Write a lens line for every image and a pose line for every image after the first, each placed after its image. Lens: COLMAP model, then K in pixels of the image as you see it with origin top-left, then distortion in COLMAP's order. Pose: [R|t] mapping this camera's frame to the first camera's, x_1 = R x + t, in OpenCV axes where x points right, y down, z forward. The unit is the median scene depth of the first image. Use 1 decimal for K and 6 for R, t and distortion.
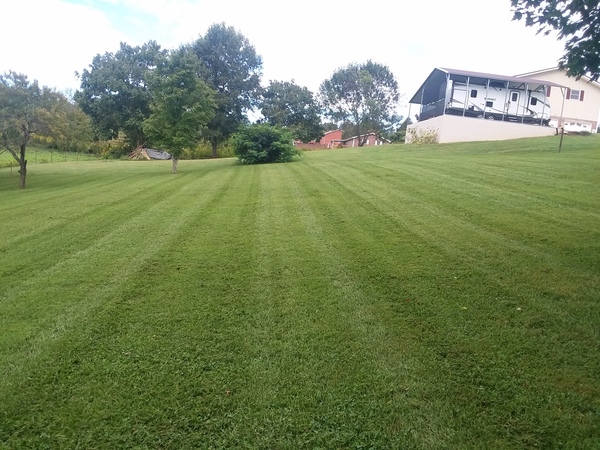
lens RADIAL K [[697.6, 0, 301.0], [0, 697.6, 221.0], [0, 0, 1]] dist [0.033554, 0.000000]
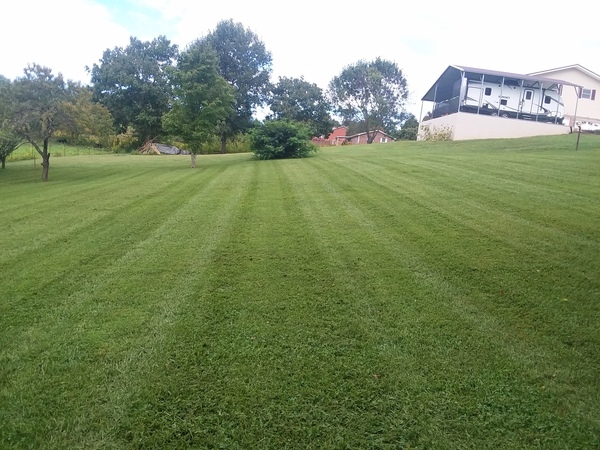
lens RADIAL K [[697.6, 0, 289.2], [0, 697.6, 220.6], [0, 0, 1]] dist [0.033554, 0.000000]
pose [[0.999922, 0.010779, -0.006241, -0.178134], [-0.010757, 0.999935, 0.003673, 0.012075], [0.006280, -0.003606, 0.999974, -0.018361]]
